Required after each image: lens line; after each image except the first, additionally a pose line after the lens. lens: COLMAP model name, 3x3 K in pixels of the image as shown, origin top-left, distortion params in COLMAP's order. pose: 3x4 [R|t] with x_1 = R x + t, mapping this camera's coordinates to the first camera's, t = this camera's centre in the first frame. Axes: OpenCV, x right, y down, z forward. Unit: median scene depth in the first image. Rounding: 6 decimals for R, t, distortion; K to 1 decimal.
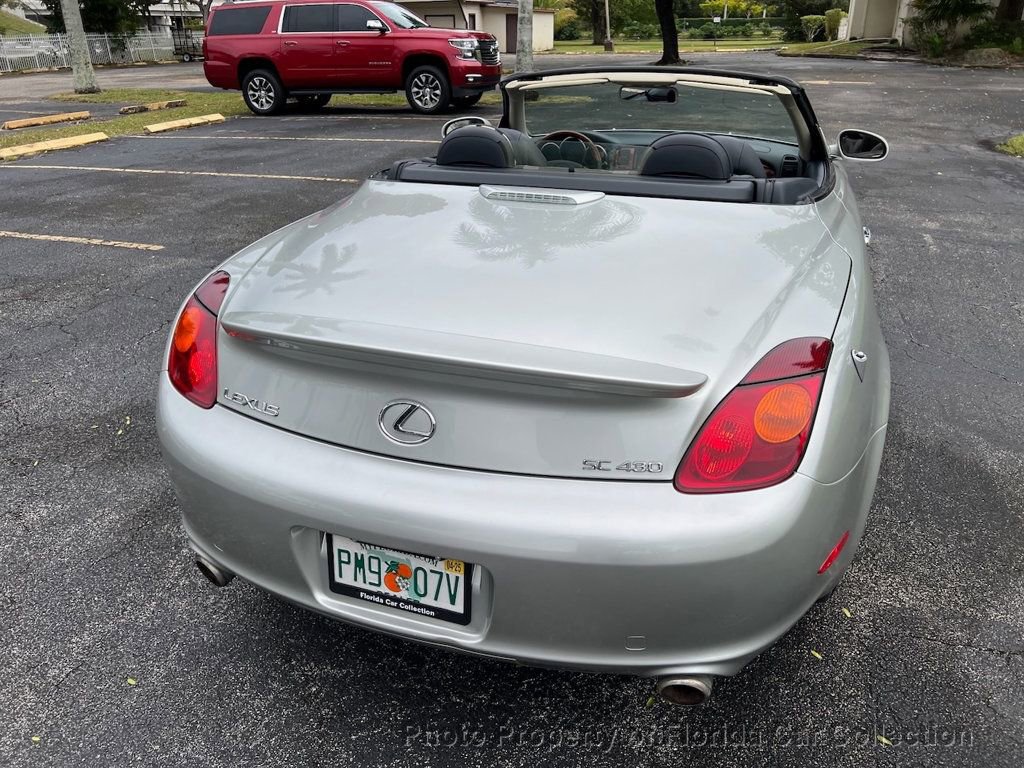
lens RADIAL K [[775.5, 0, 505.1], [0, 775.5, 386.4], [0, 0, 1]] dist [0.053593, -0.058843]
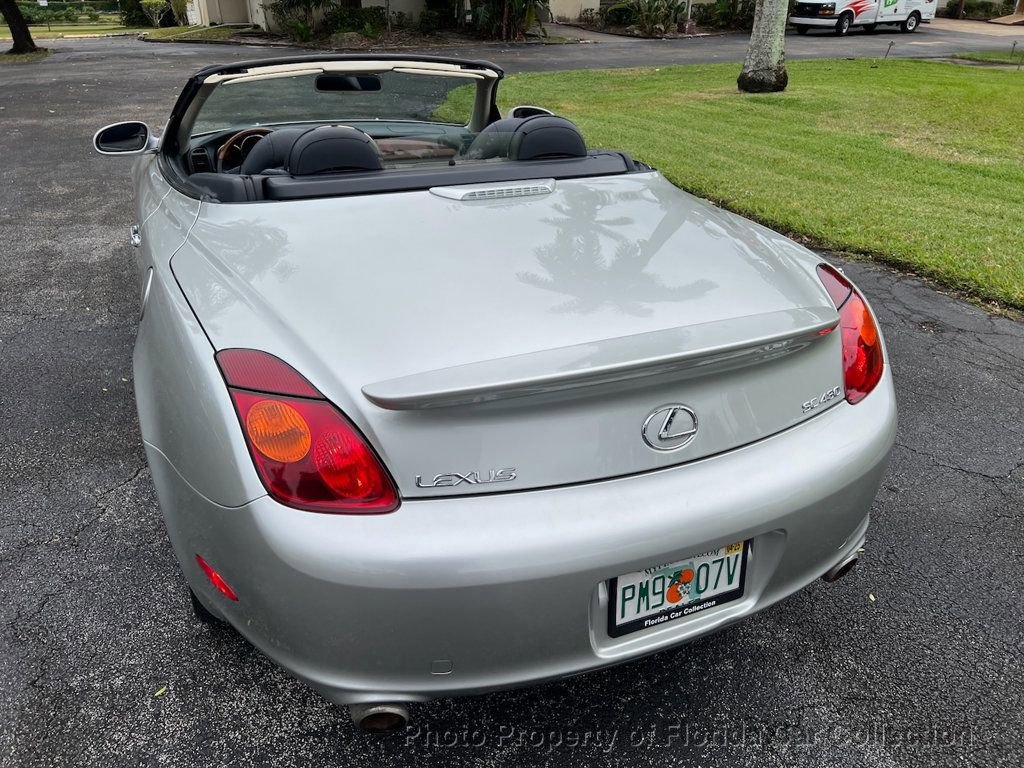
lens RADIAL K [[775.5, 0, 505.1], [0, 775.5, 386.4], [0, 0, 1]] dist [0.053593, -0.058843]
pose [[0.731553, -0.289807, 0.617125, -0.805399], [0.279956, 0.953018, 0.115679, -0.161069], [-0.621655, 0.088142, 0.778316, 0.349153]]
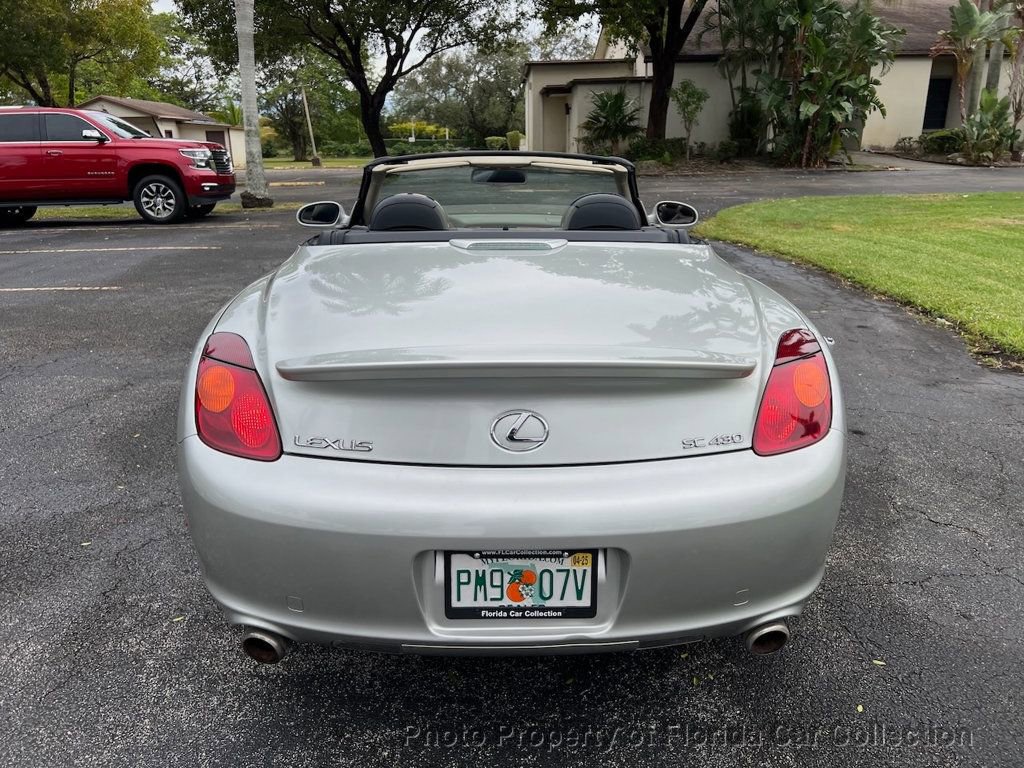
lens RADIAL K [[775.5, 0, 505.1], [0, 775.5, 386.4], [0, 0, 1]] dist [0.053593, -0.058843]
pose [[0.933851, -0.103776, 0.342276, -0.472027], [0.148286, 0.983196, -0.106477, 0.089848], [-0.325474, 0.150188, 0.933547, 0.005196]]
